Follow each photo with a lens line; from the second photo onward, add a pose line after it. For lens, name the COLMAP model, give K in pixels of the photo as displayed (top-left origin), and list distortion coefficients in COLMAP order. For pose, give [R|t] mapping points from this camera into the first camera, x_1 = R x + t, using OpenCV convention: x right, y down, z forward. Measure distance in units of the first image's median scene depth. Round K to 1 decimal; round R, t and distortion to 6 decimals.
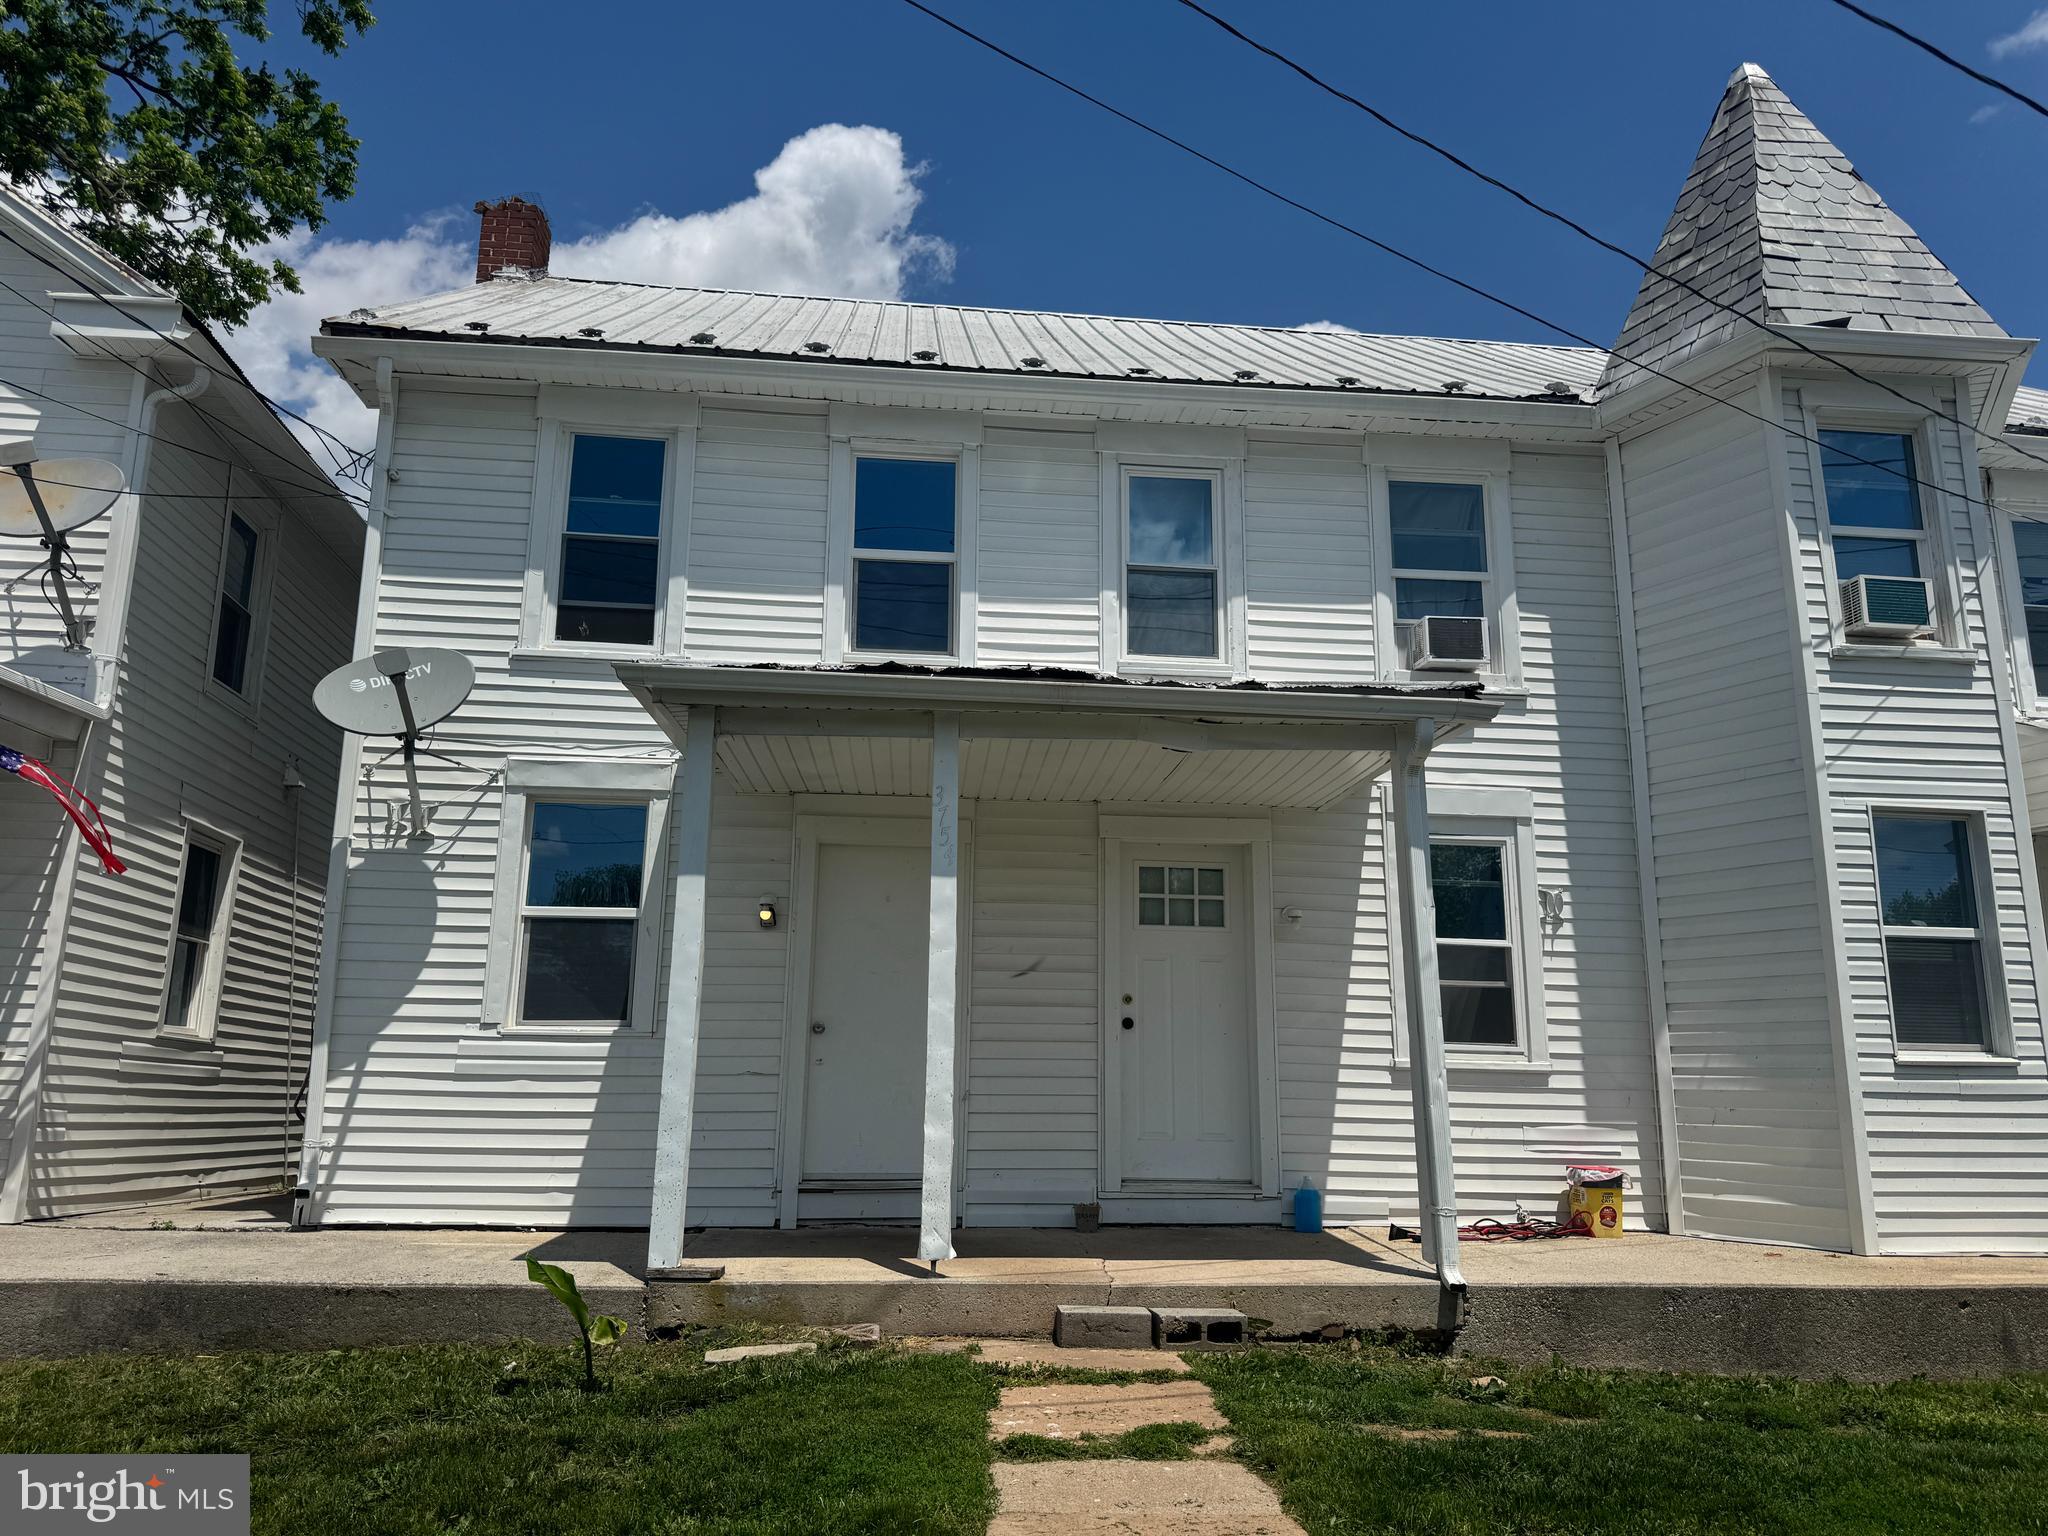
lens RADIAL K [[1462.0, 0, 1060.8], [0, 1462.0, 766.1], [0, 0, 1]] dist [0.104360, -0.220991]
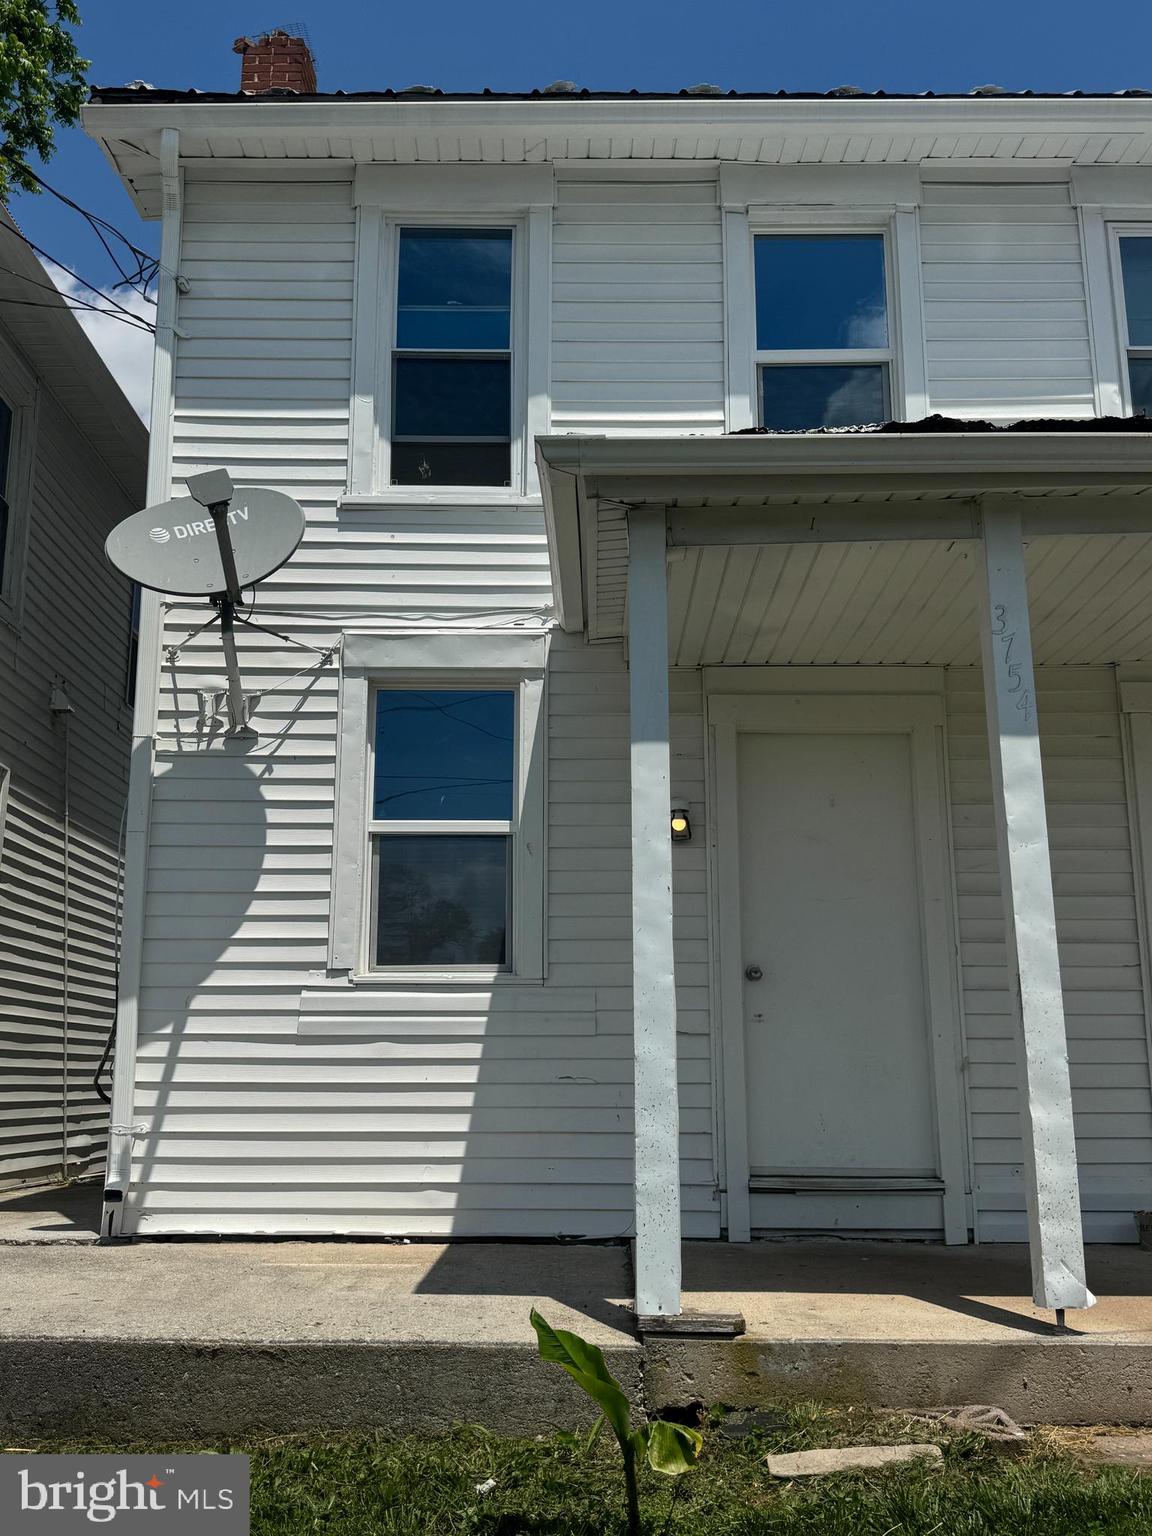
lens RADIAL K [[1401.9, 0, 576.0], [0, 1401.9, 768.0], [0, 0, 1]] dist [0.188725, -0.470823]
pose [[0.993773, -0.030024, -0.107298, -0.175609], [0.031002, 0.999491, 0.007460, 0.065222], [0.107020, -0.010740, 0.994199, 0.272111]]
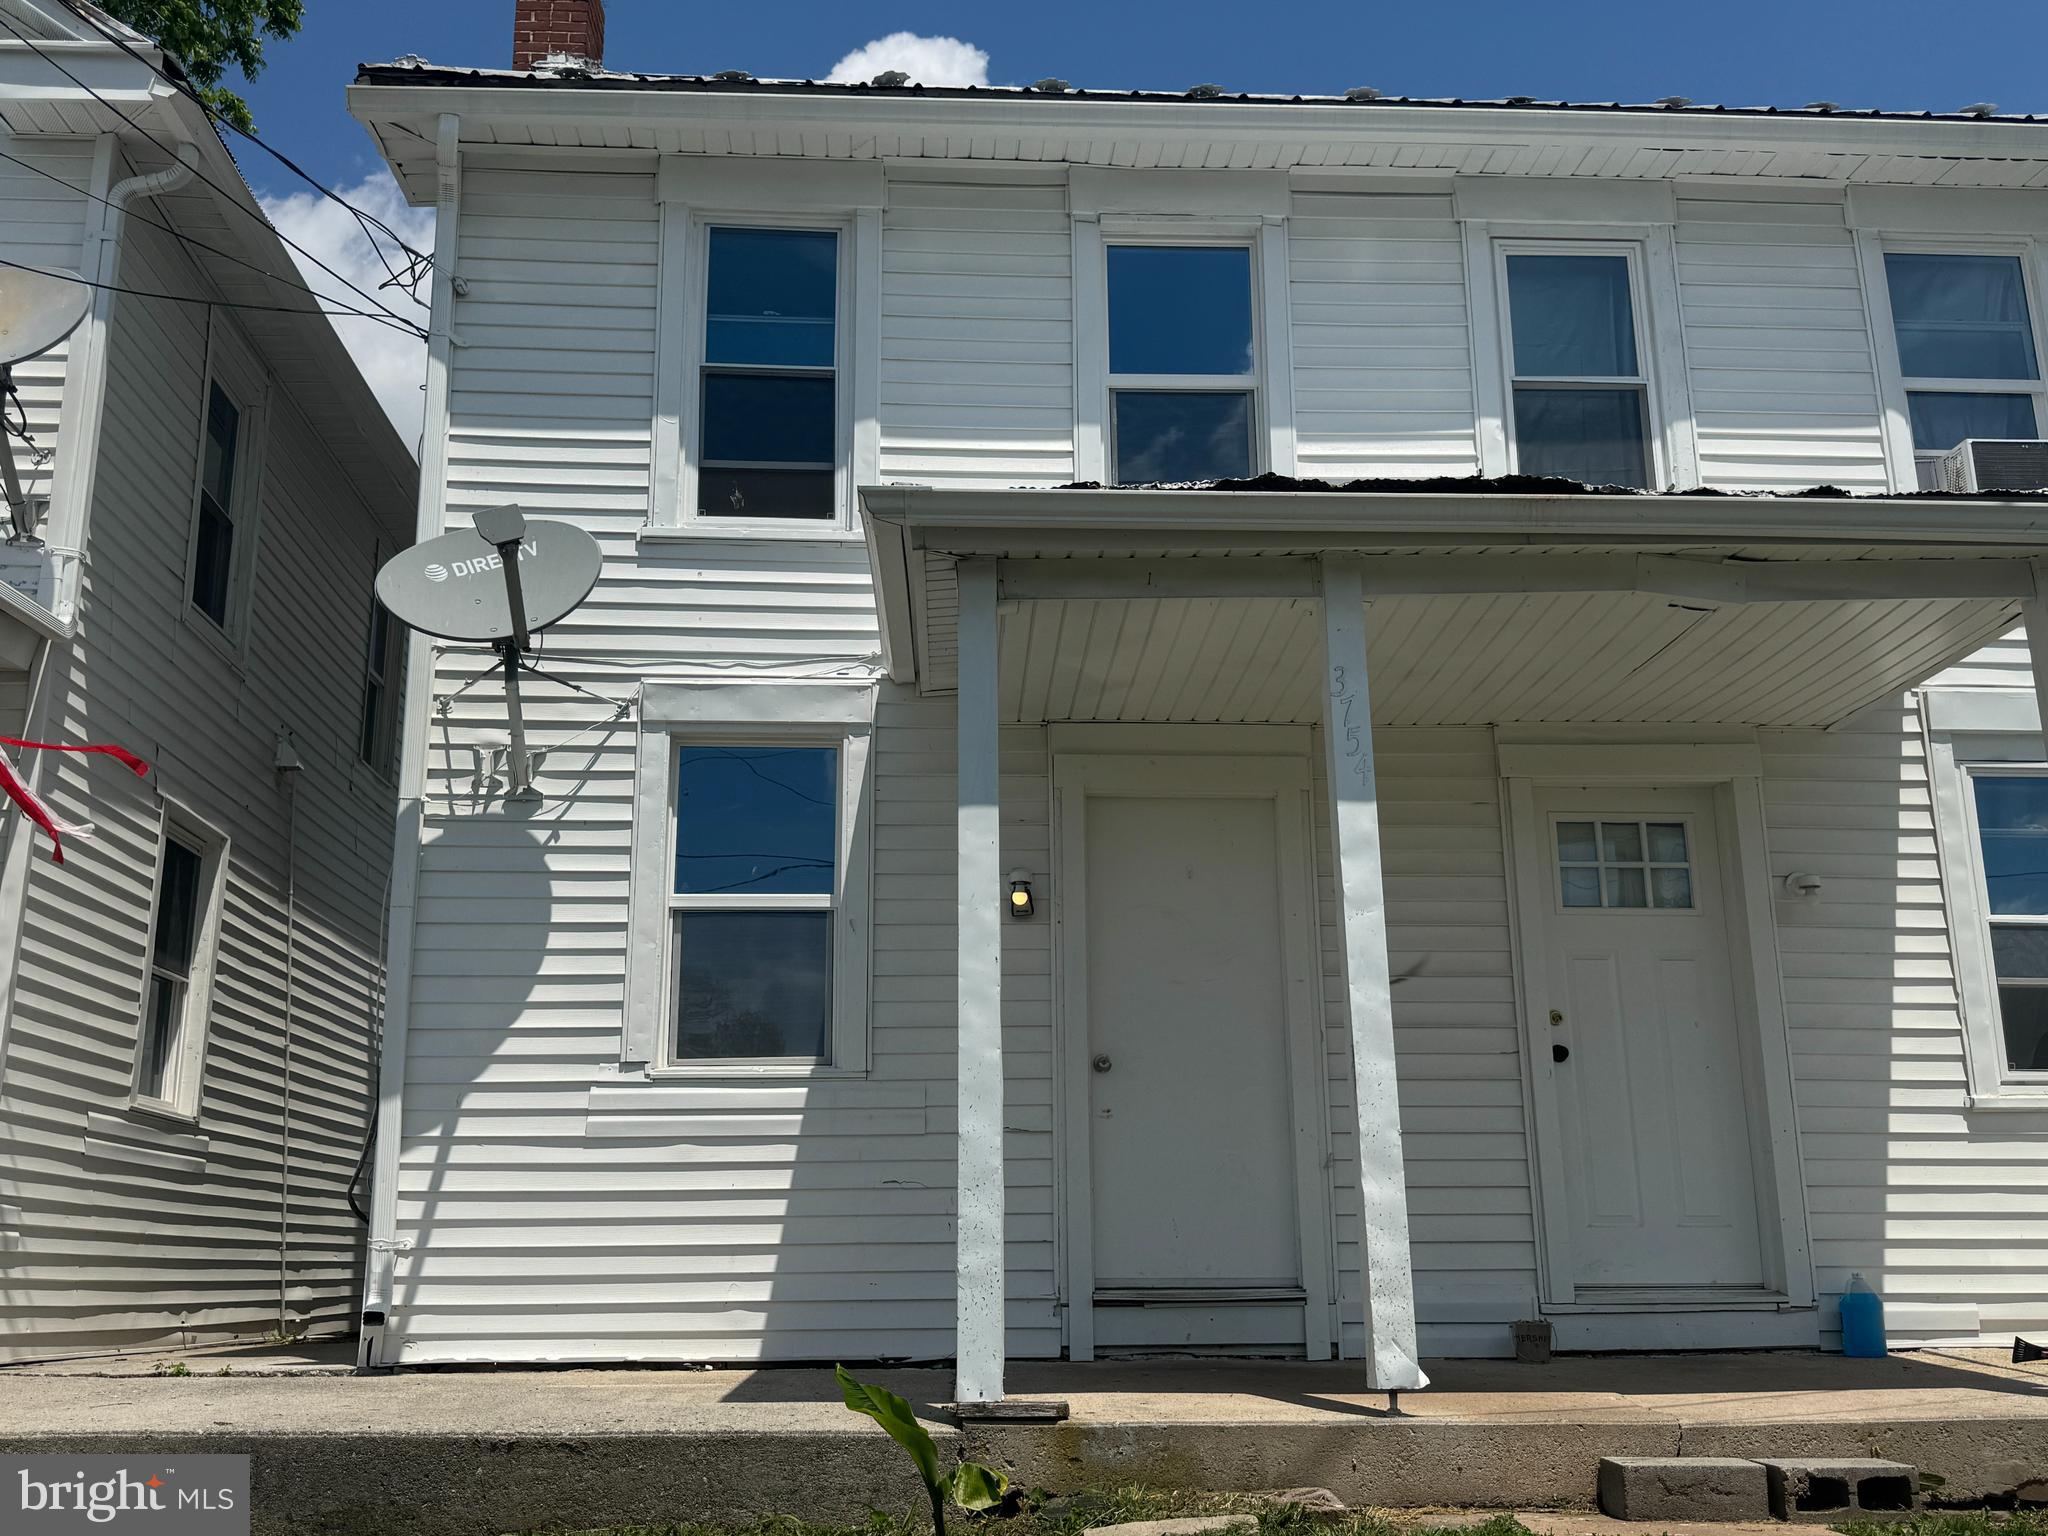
lens RADIAL K [[1869.2, 0, 1040.8], [0, 1869.2, 774.3], [0, 0, 1]] dist [0.188725, -0.470823]
pose [[0.998582, -0.028949, -0.044687, -0.151238], [0.027693, 0.999211, -0.028476, 0.069000], [0.045476, 0.027198, 0.998595, 0.129127]]
